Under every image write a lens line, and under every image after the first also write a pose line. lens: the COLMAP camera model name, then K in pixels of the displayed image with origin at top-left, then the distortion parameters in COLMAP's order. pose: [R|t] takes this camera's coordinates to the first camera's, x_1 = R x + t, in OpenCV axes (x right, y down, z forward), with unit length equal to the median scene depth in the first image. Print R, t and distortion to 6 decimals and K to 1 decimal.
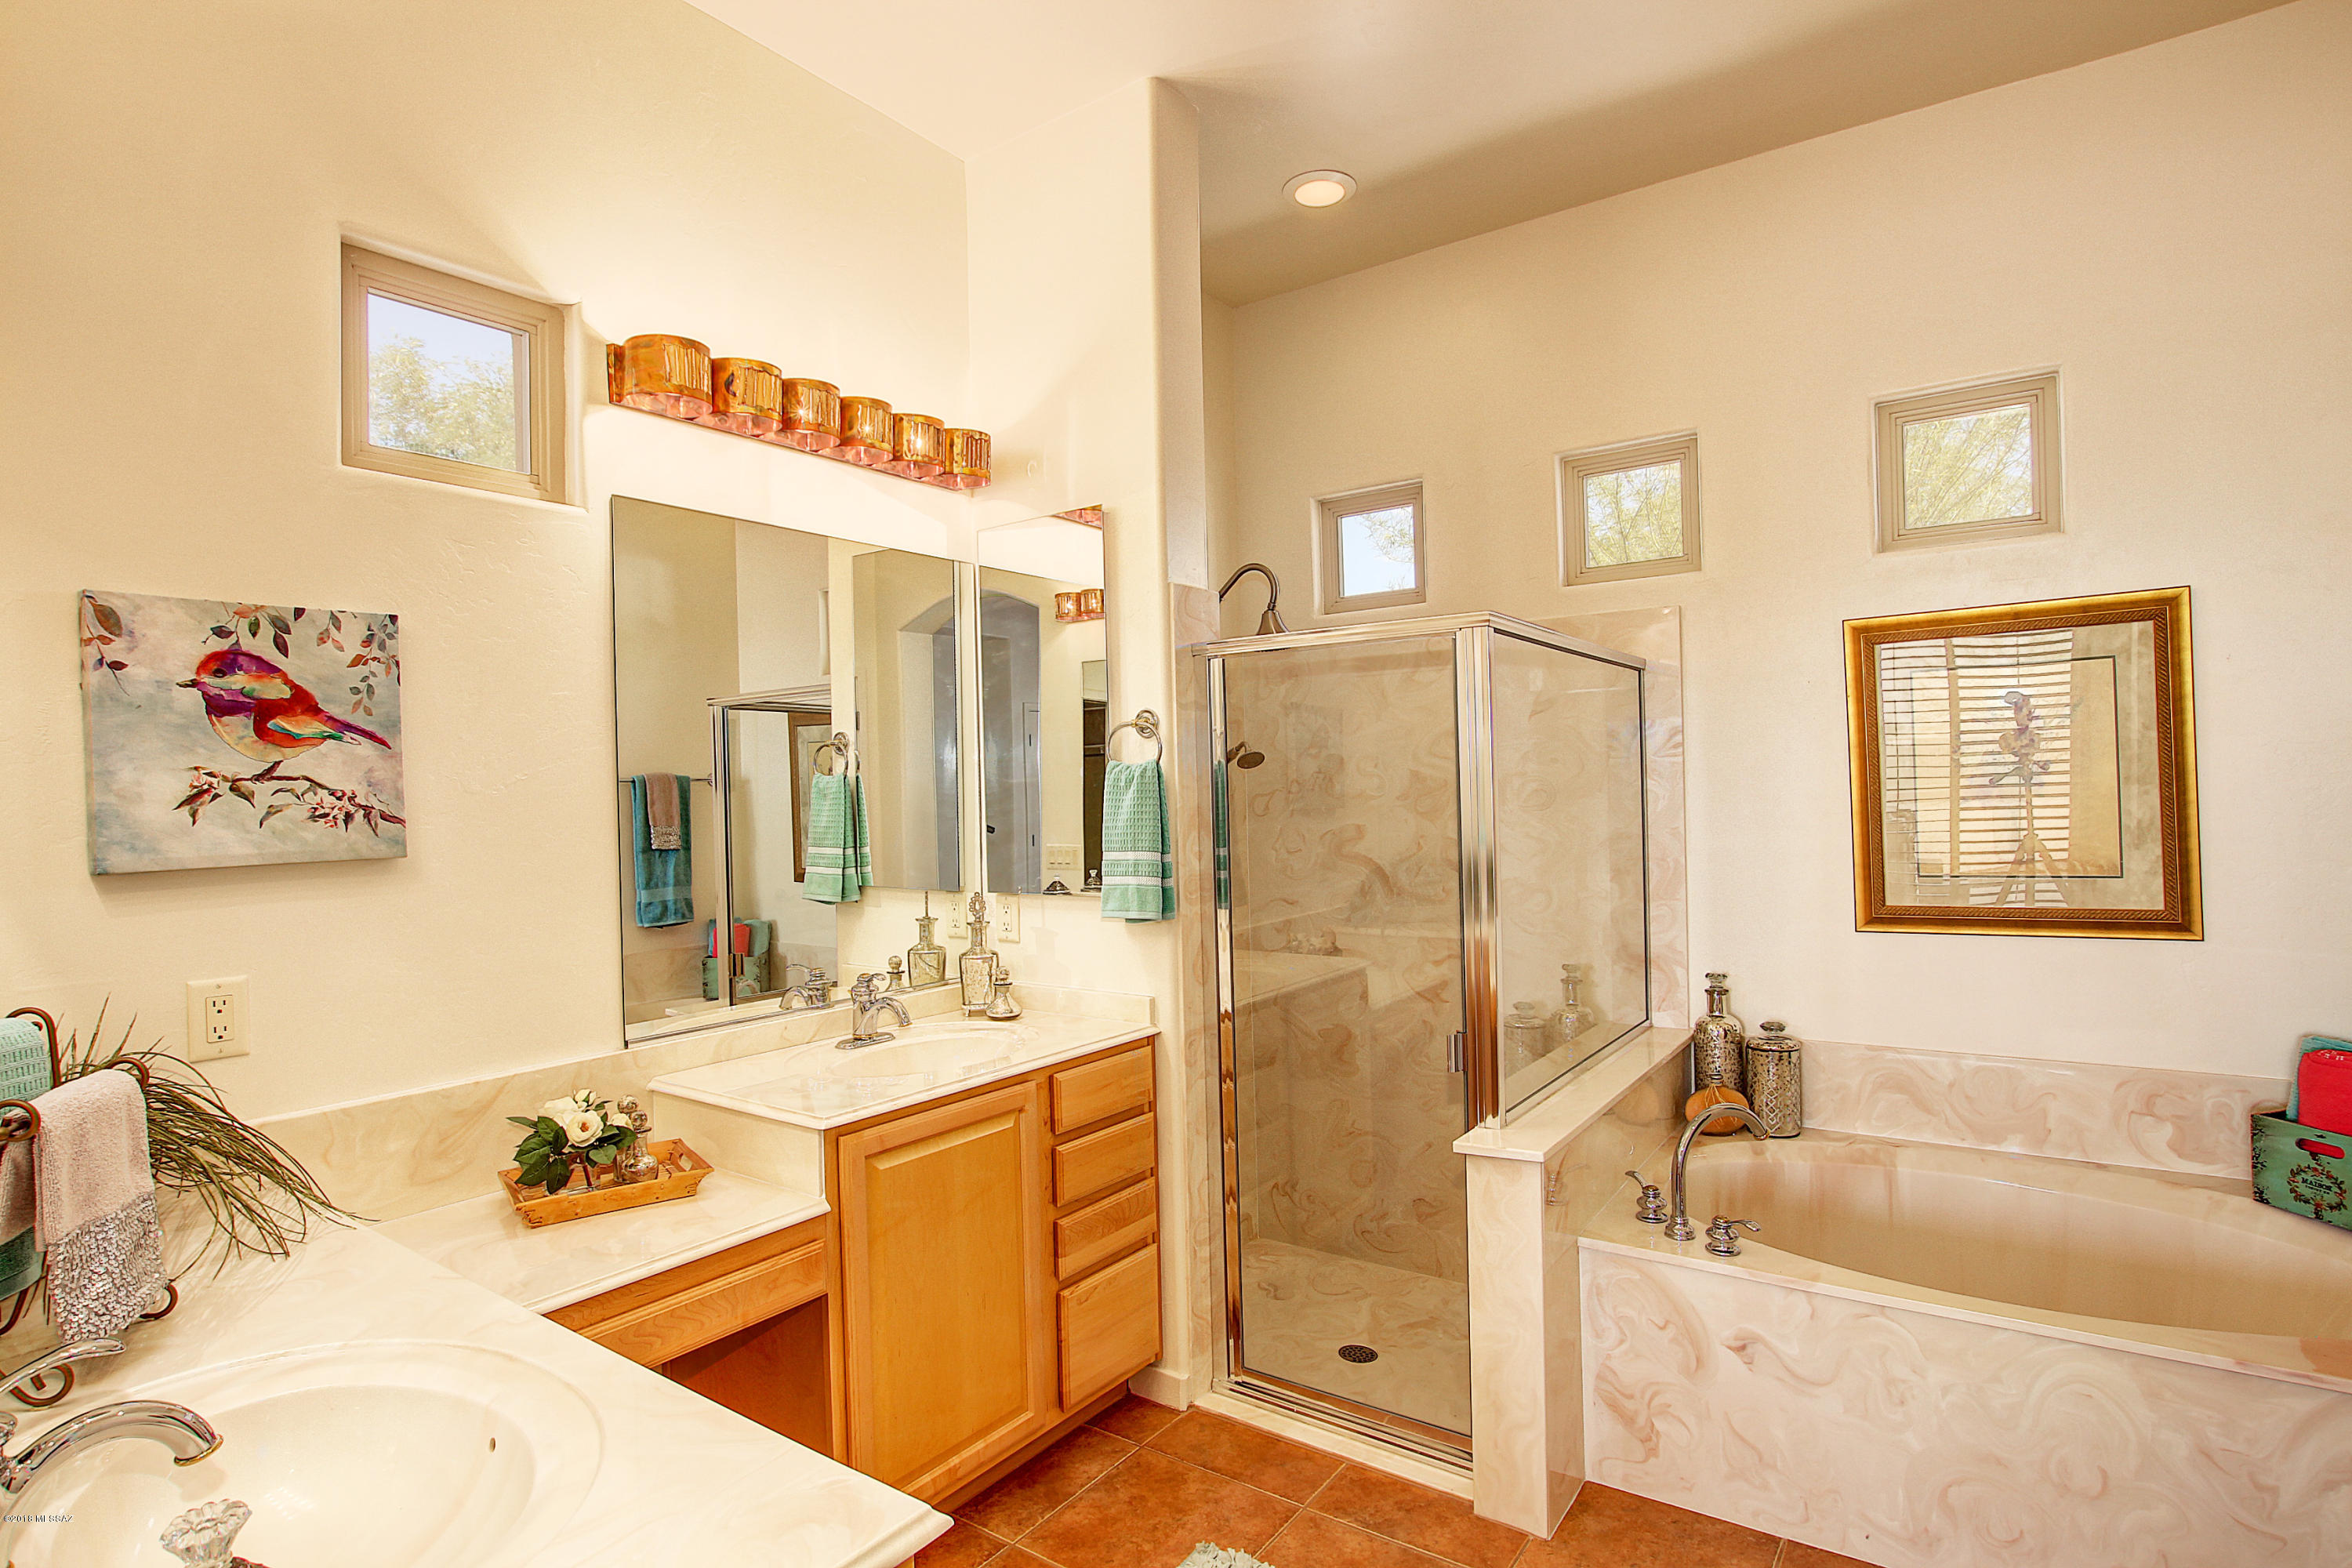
lens RADIAL K [[1192.4, 0, 1176.0], [0, 1192.4, 784.0], [0, 0, 1]] dist [-0.003006, -0.000199]
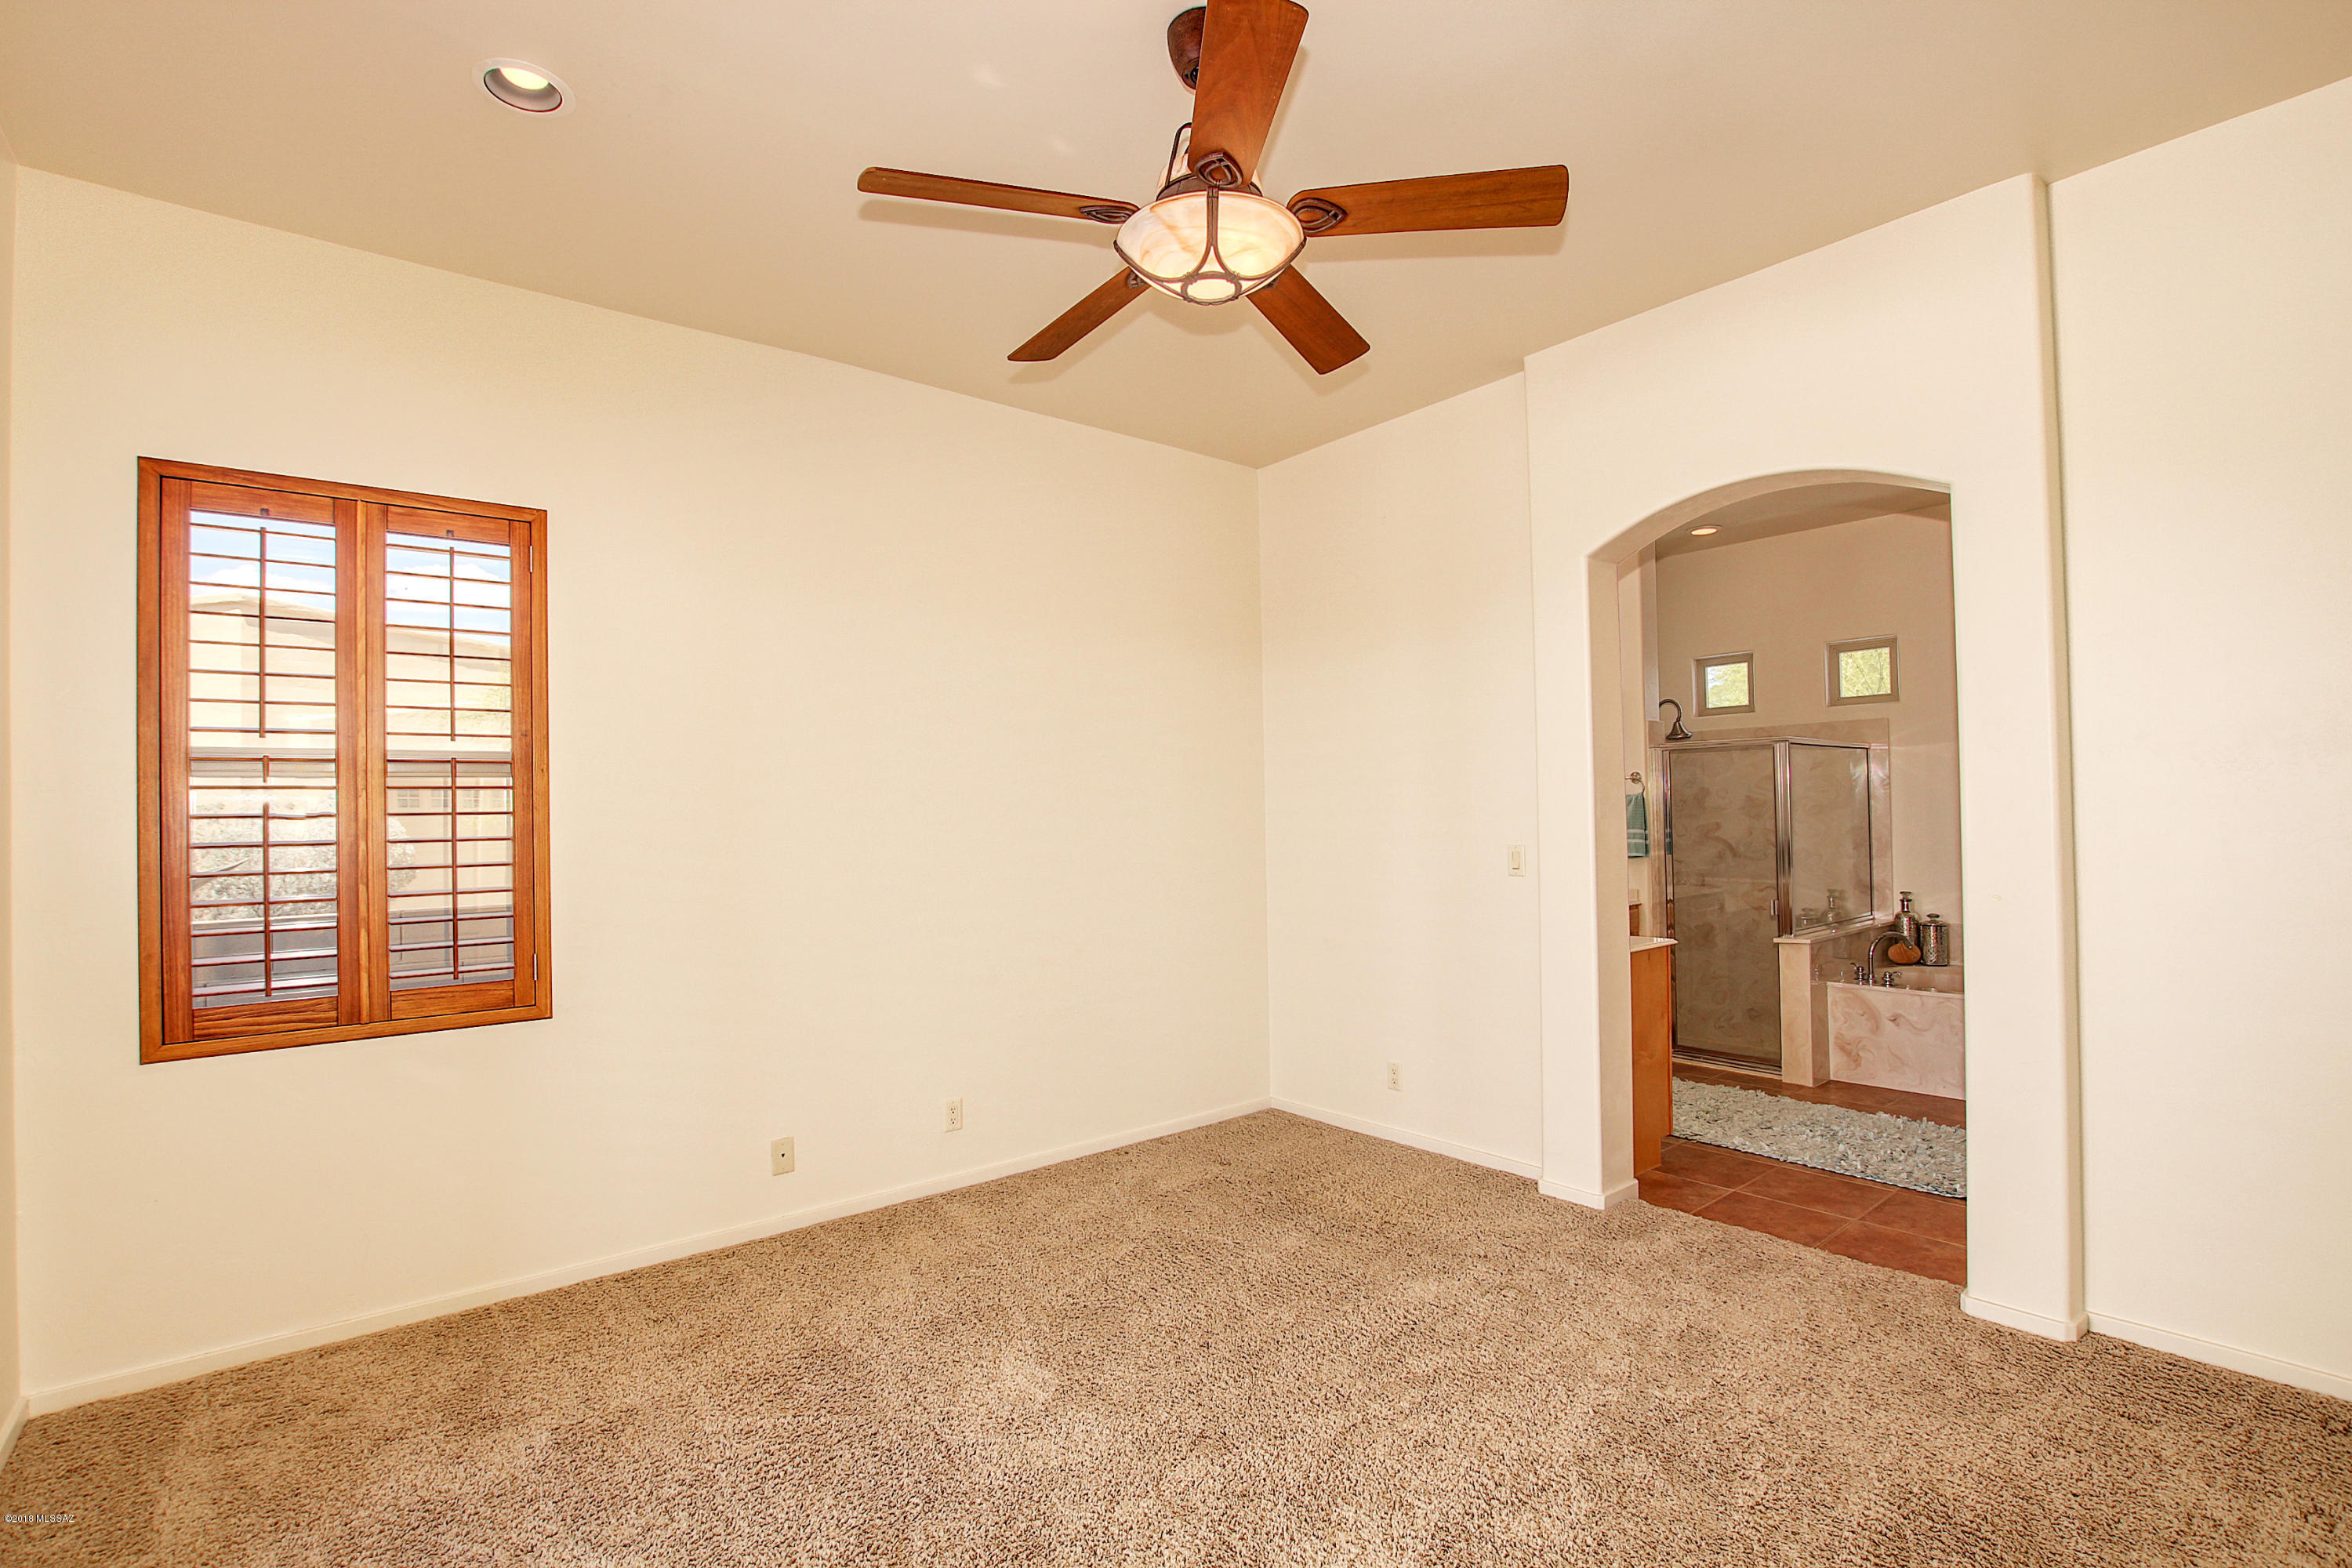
lens RADIAL K [[1088.2, 0, 1184.7], [0, 1088.2, 794.2], [0, 0, 1]] dist [-0.026160, 0.000764]
pose [[0.967237, -0.001887, -0.253869, -0.304438], [-0.000060, 0.999971, -0.007662, 0.000075], [0.253876, 0.007426, 0.967208, -1.188680]]
